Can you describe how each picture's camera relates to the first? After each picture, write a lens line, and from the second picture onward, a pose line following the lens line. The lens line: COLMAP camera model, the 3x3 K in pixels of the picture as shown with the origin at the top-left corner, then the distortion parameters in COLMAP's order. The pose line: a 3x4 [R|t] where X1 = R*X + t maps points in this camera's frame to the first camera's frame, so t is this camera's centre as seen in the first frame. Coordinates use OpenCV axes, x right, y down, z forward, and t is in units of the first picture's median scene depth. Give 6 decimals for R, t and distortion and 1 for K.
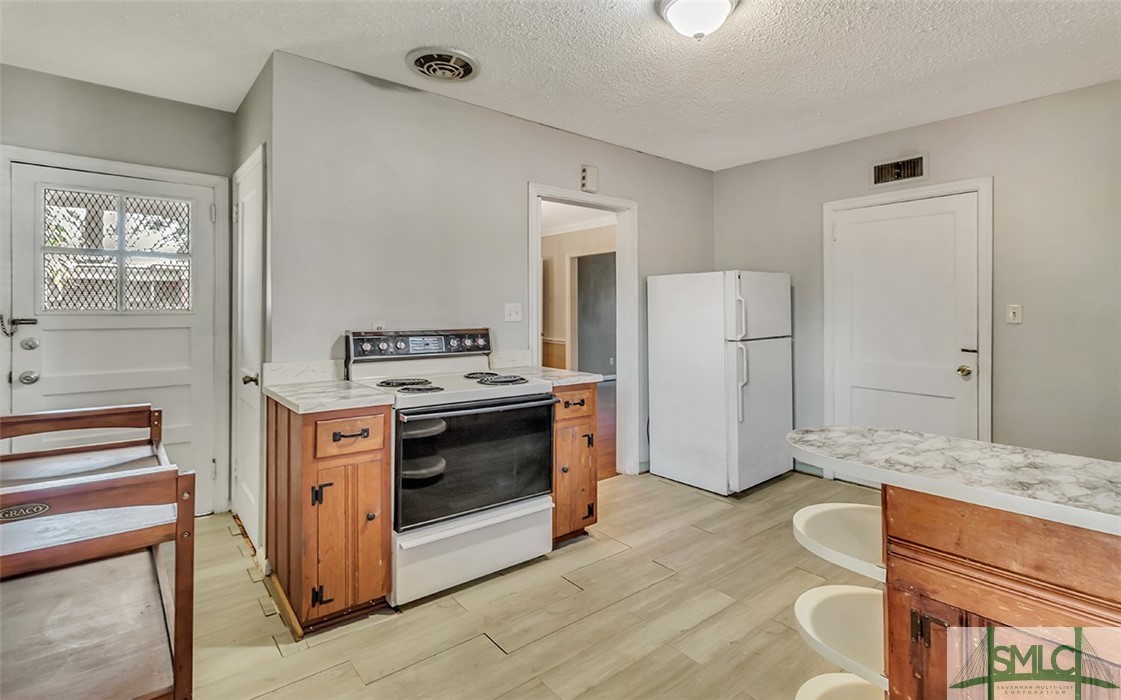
lens RADIAL K [[536.3, 0, 563.2], [0, 536.3, 323.3], [0, 0, 1]] dist [0.002150, 0.000546]
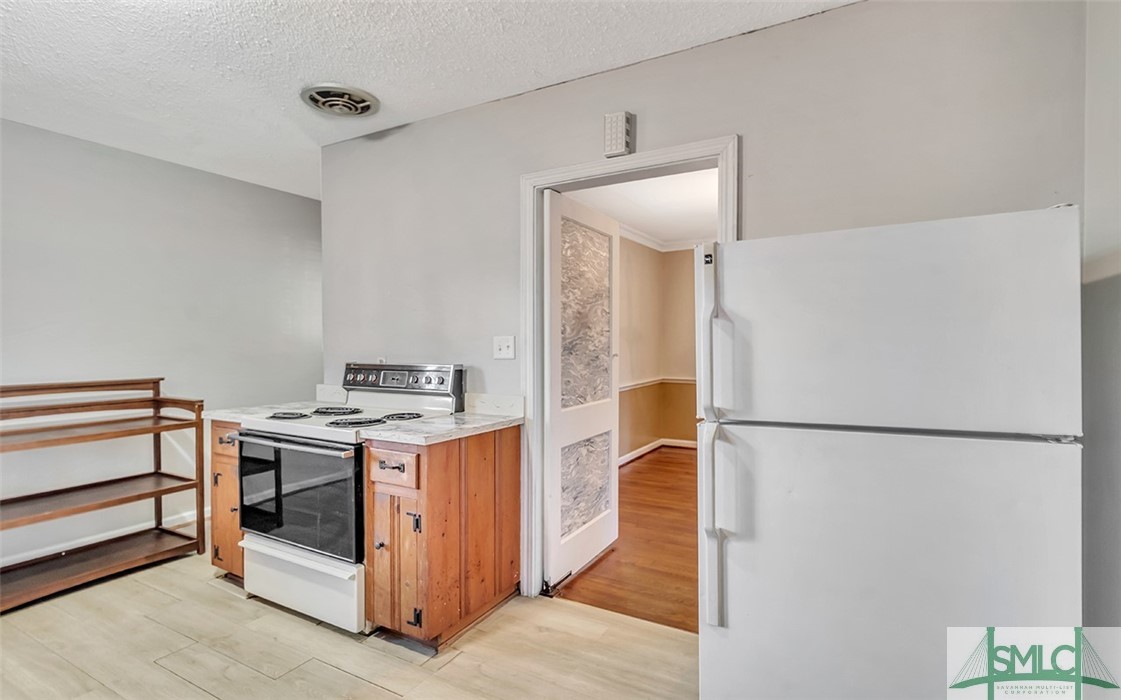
lens RADIAL K [[545.4, 0, 558.1], [0, 545.4, 359.4], [0, 0, 1]] dist [0.001407, 0.000450]
pose [[0.356746, 0.026298, -0.933831, 0.839756], [-0.017675, 0.999615, 0.021398, -0.024620], [0.934034, 0.008871, 0.357074, 0.948452]]
